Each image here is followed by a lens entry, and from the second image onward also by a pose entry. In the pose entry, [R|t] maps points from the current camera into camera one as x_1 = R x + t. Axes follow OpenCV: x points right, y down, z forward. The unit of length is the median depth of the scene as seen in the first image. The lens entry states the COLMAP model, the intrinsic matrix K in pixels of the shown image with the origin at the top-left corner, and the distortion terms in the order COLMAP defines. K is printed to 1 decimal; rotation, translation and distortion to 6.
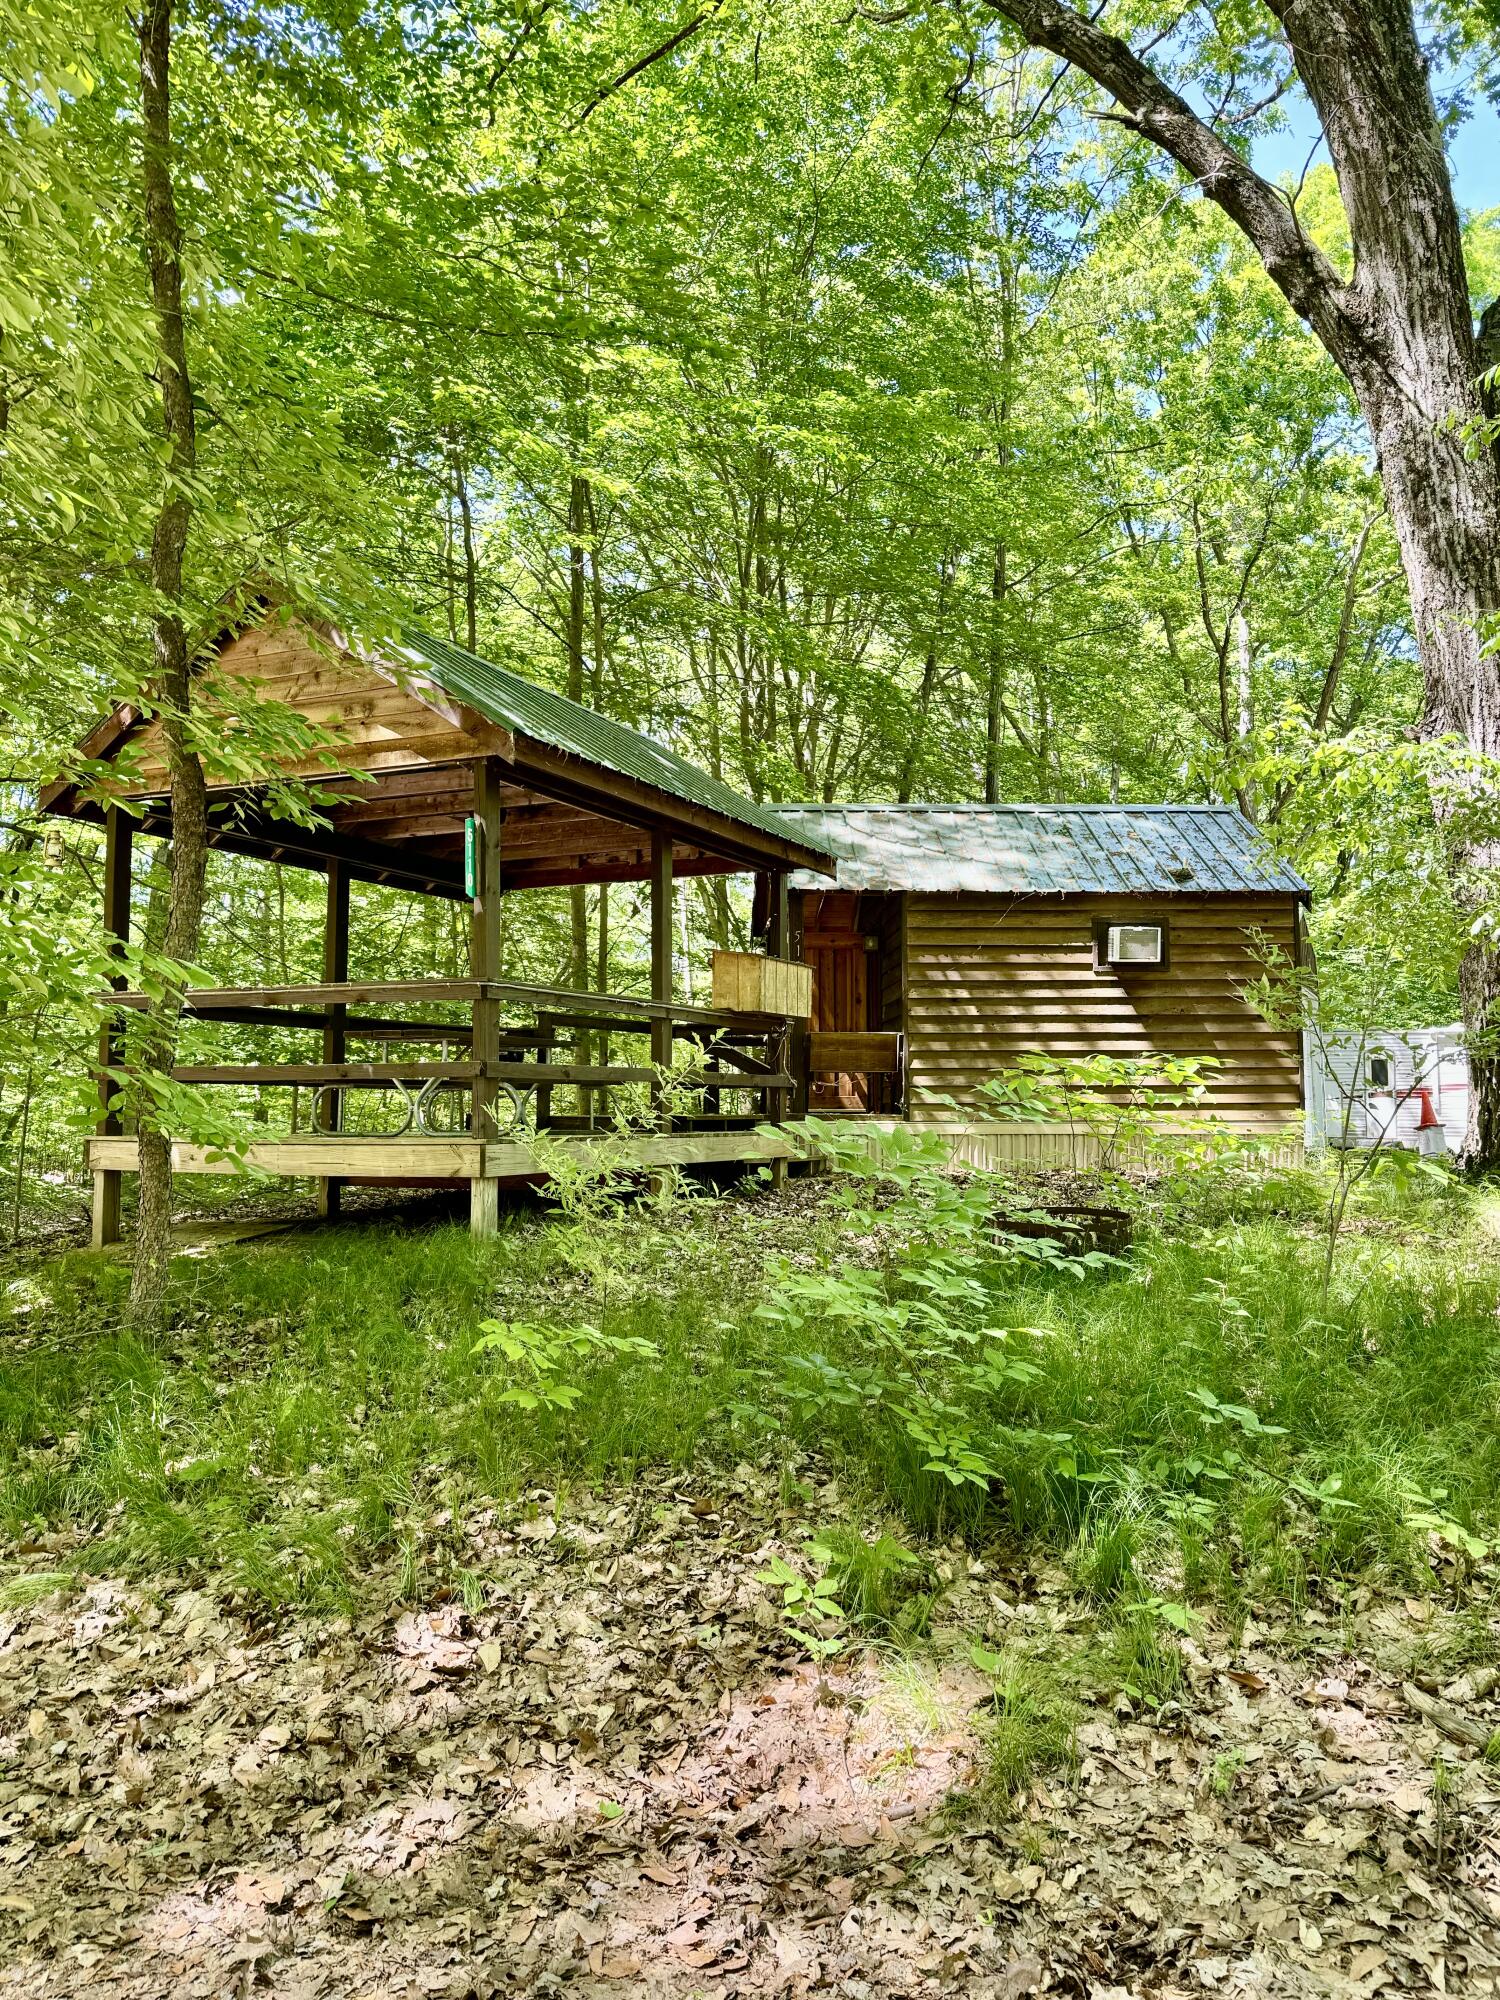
lens RADIAL K [[1505.3, 0, 751.1], [0, 1505.3, 1039.2], [0, 0, 1]] dist [0.000727, 0.005474]
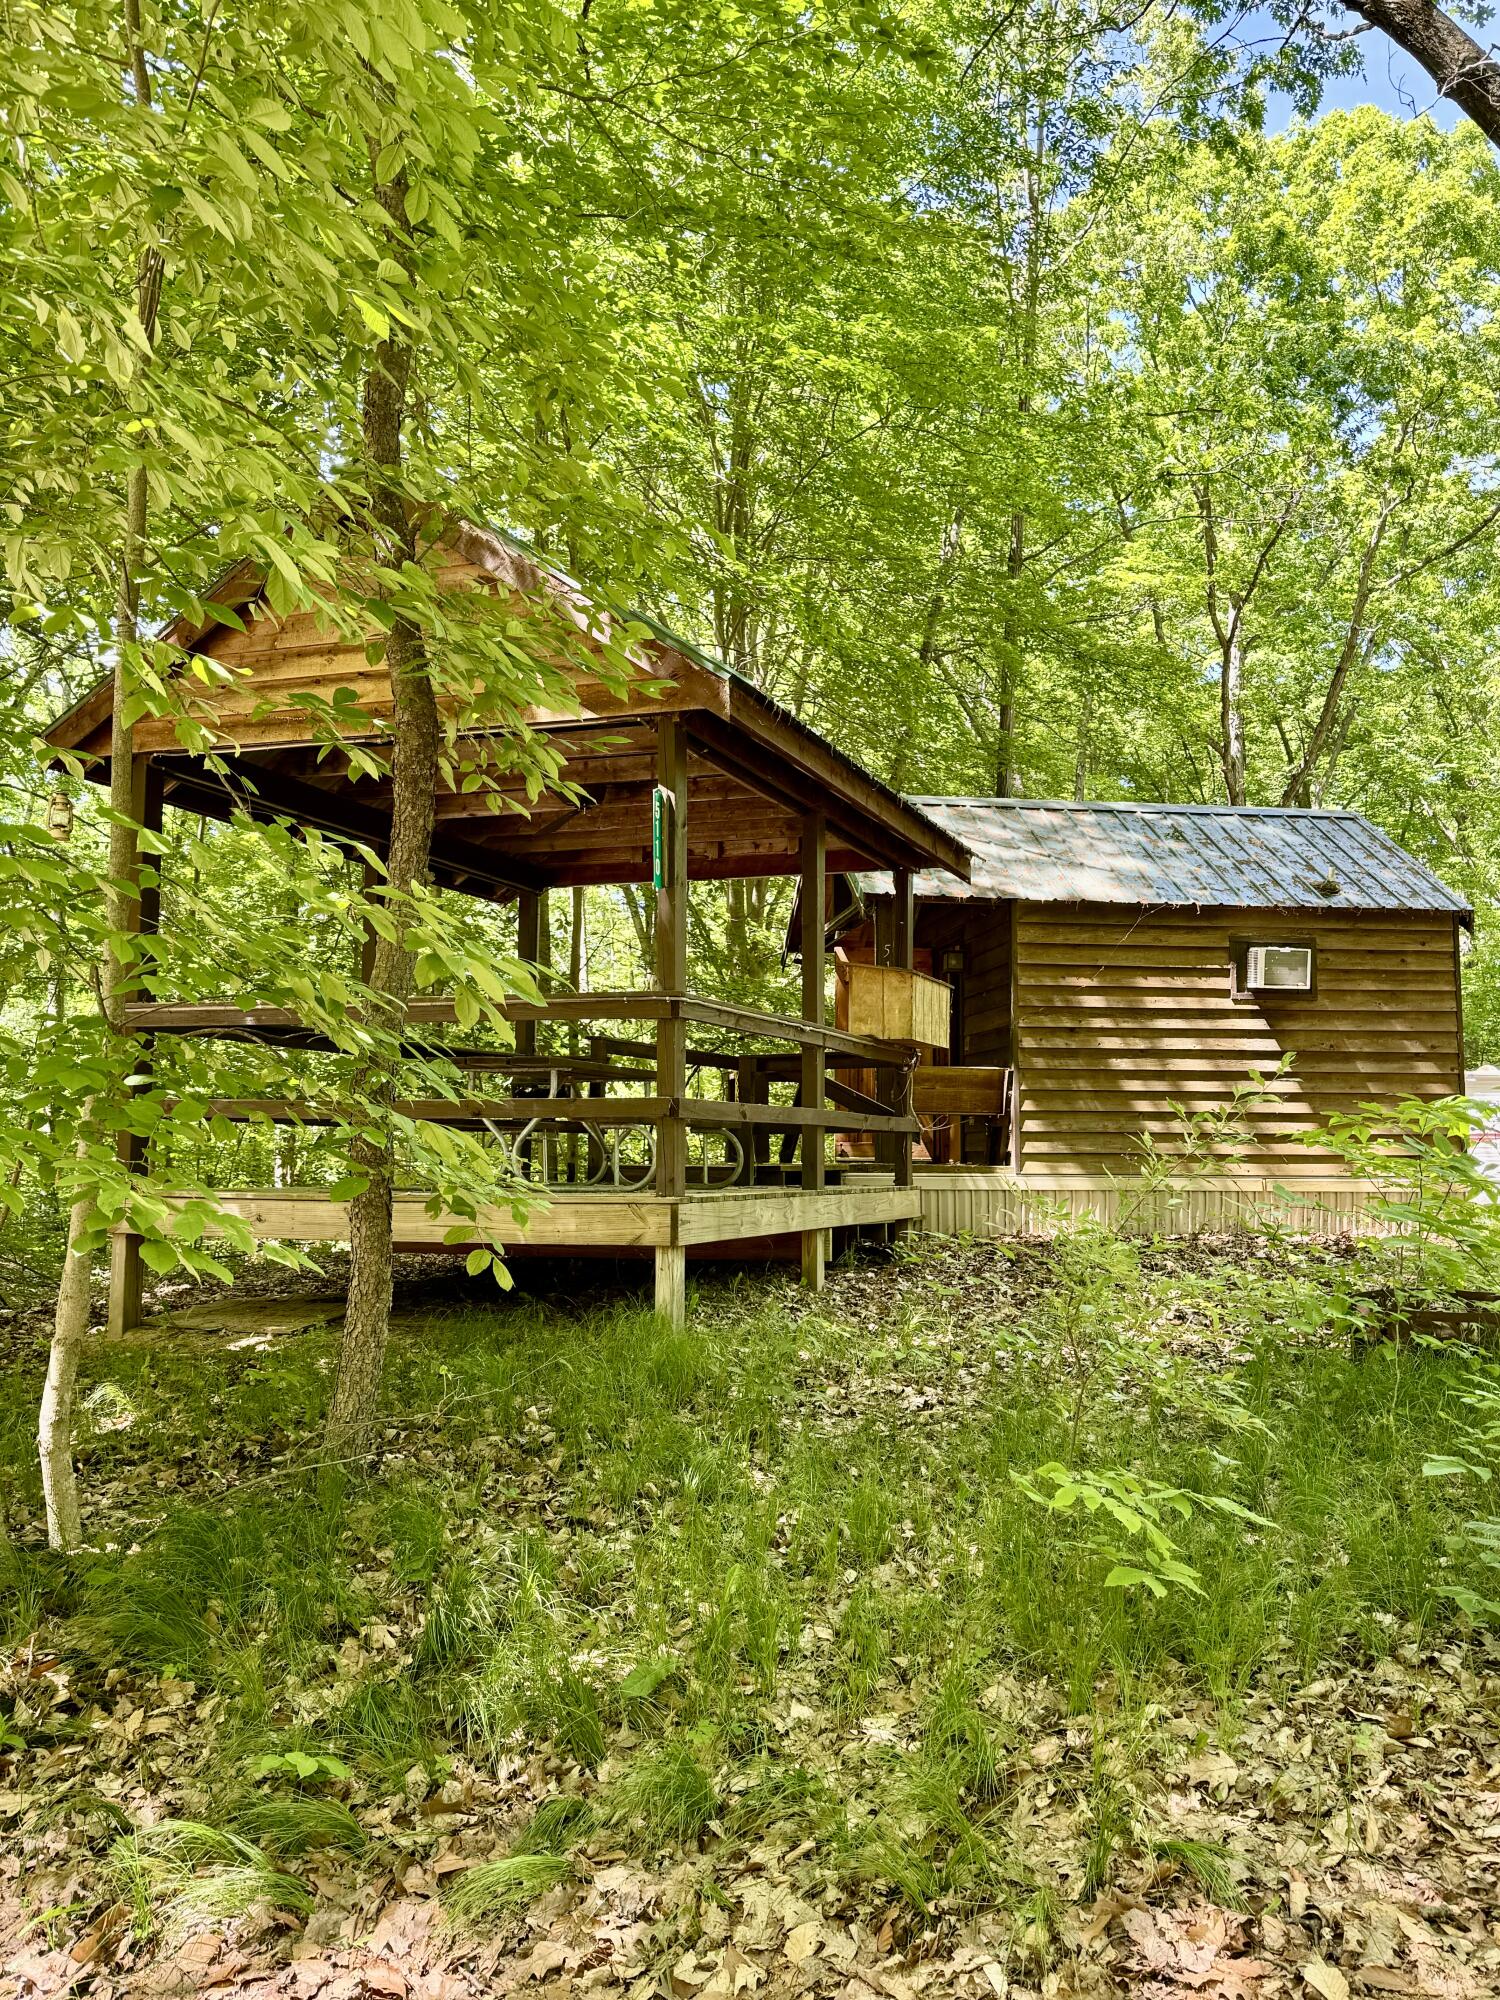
lens RADIAL K [[1711.4, 0, 750.0], [0, 1711.4, 1000.0], [0, 0, 1]] dist [0.007988, -0.011801]
pose [[0.995711, 0.015887, 0.091148, -0.131607], [-0.011848, 0.998931, -0.044685, 0.002063], [-0.091760, 0.043413, 0.994834, 0.063689]]
